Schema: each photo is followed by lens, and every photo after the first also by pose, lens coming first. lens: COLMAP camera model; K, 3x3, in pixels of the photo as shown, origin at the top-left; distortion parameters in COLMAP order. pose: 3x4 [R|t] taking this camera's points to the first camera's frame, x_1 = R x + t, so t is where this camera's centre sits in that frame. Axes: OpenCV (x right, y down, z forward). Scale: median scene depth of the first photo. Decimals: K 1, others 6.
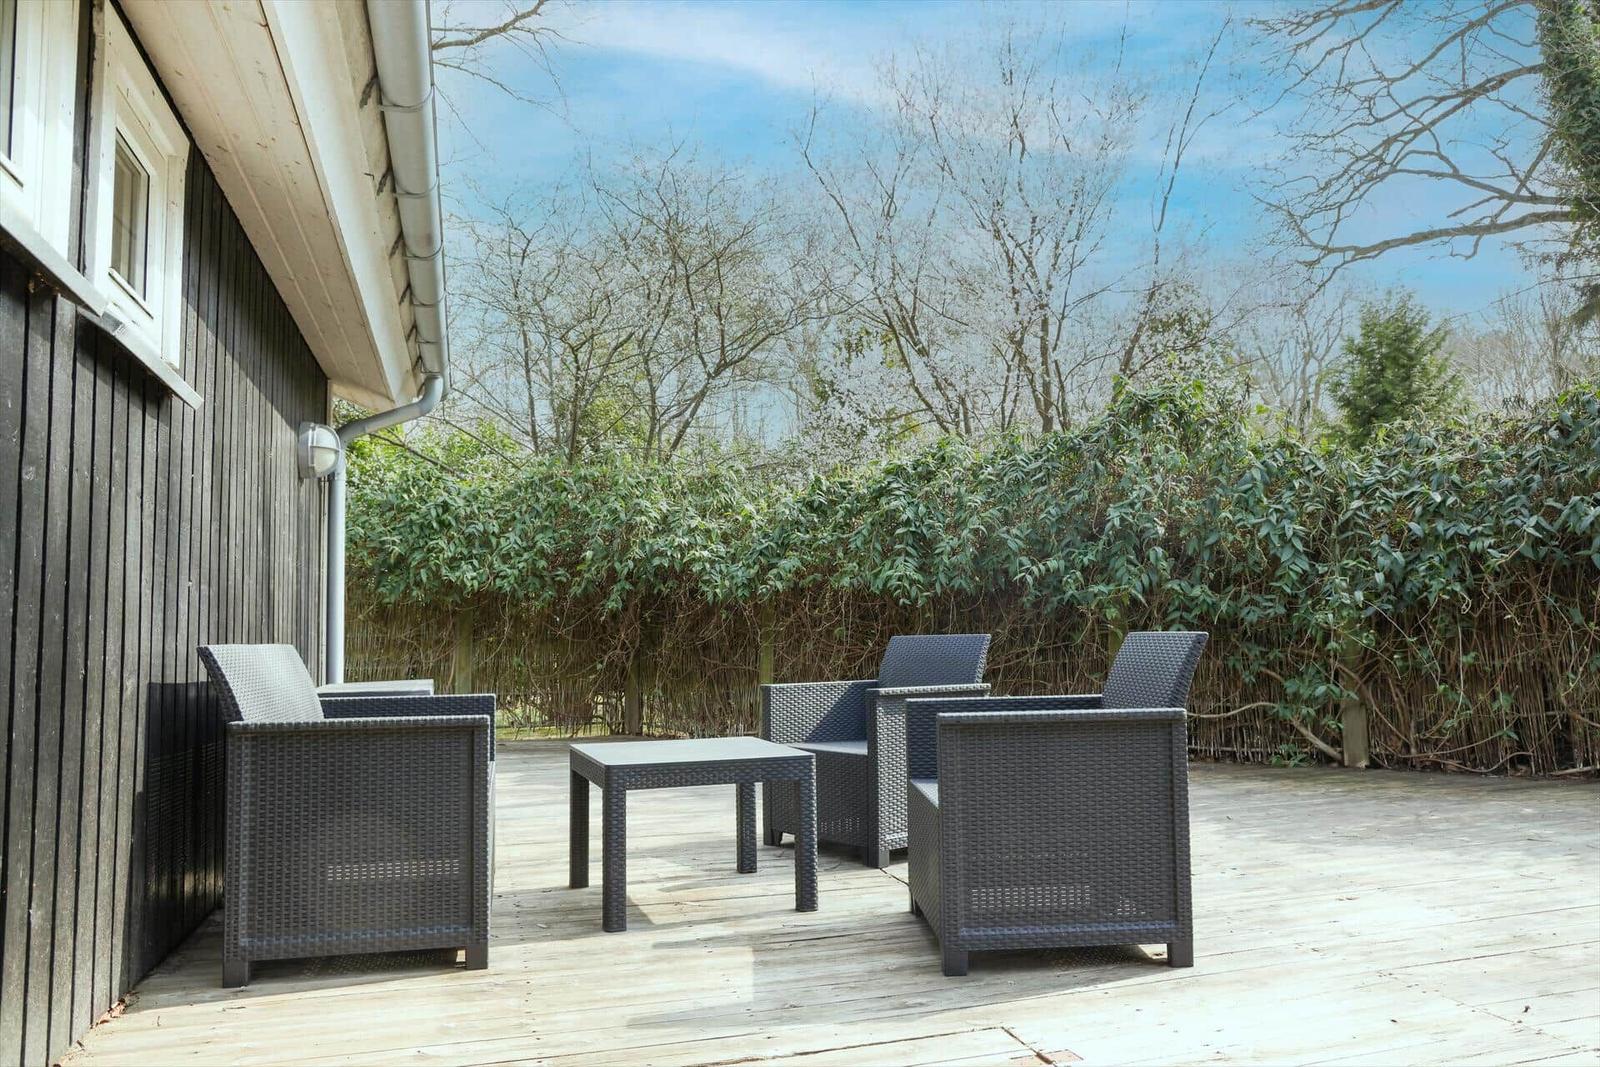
lens RADIAL K [[1118.1, 0, 792.0], [0, 1118.1, 527.5], [0, 0, 1]] dist [-0.029704, 0.003153]
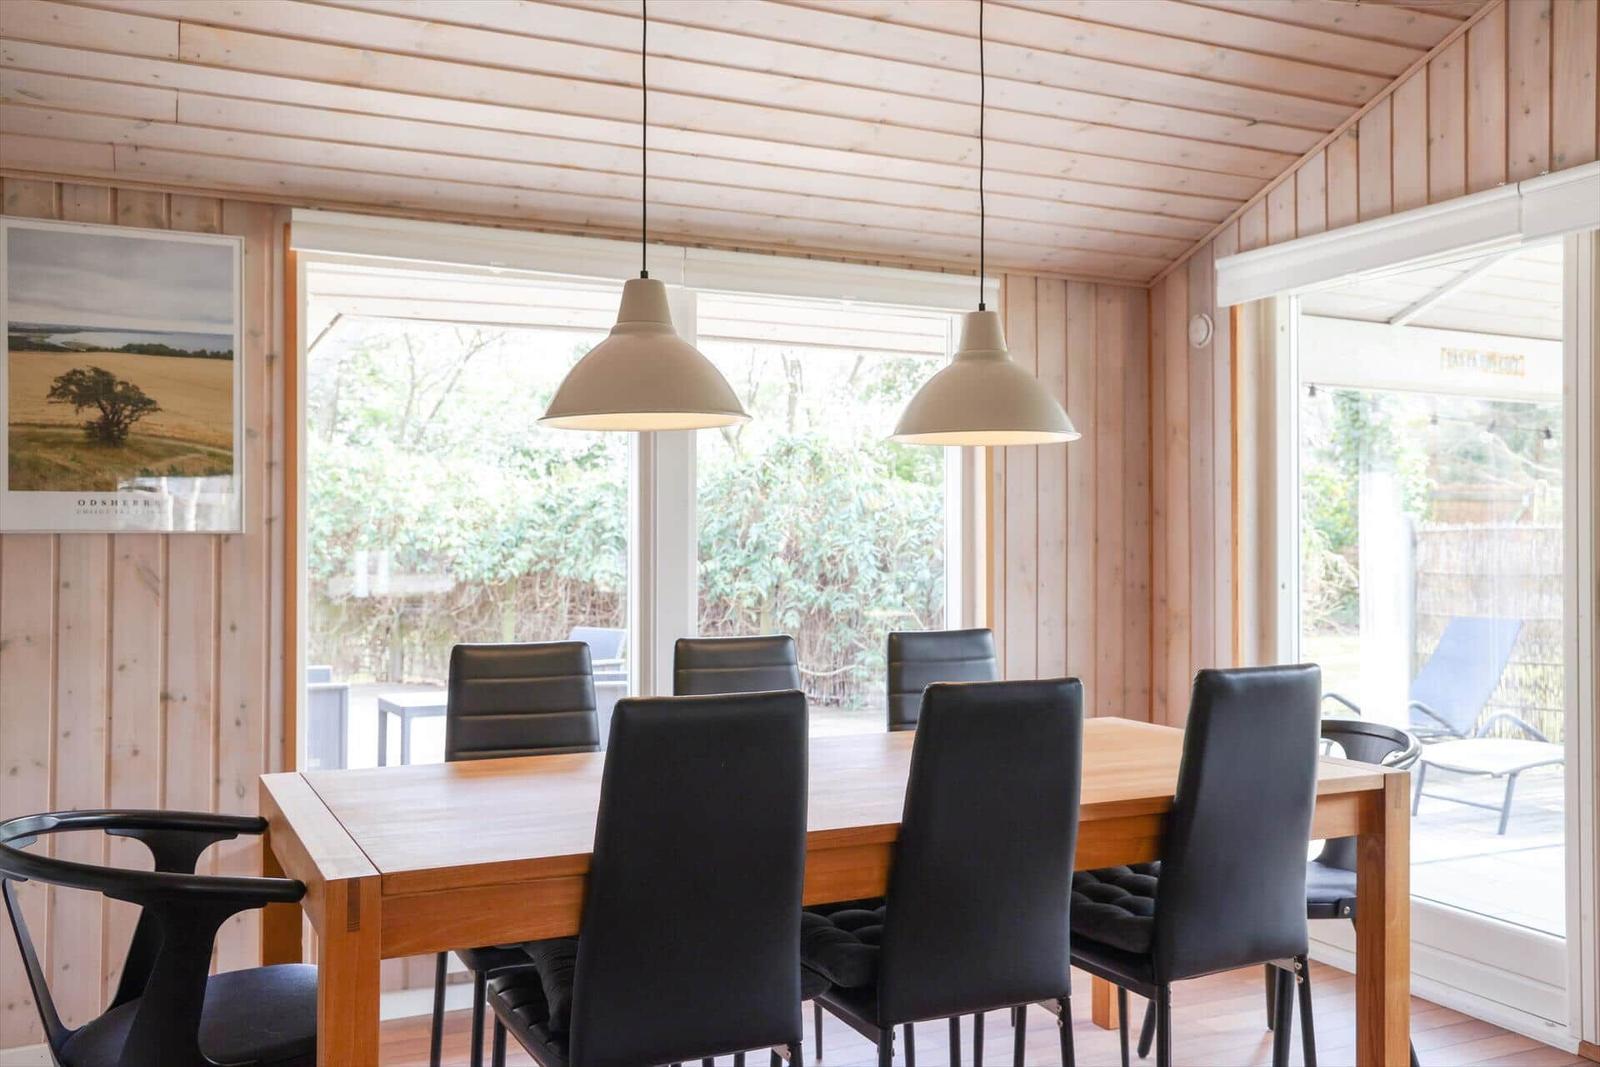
lens RADIAL K [[1424.4, 0, 793.6], [0, 1424.4, 522.1], [0, 0, 1]] dist [-0.029849, 0.071878]
pose [[0.989031, 0.022086, 0.146045, 0.067391], [-0.033156, 0.996721, 0.073806, -0.142510], [-0.143936, -0.077839, 0.986521, -0.699771]]
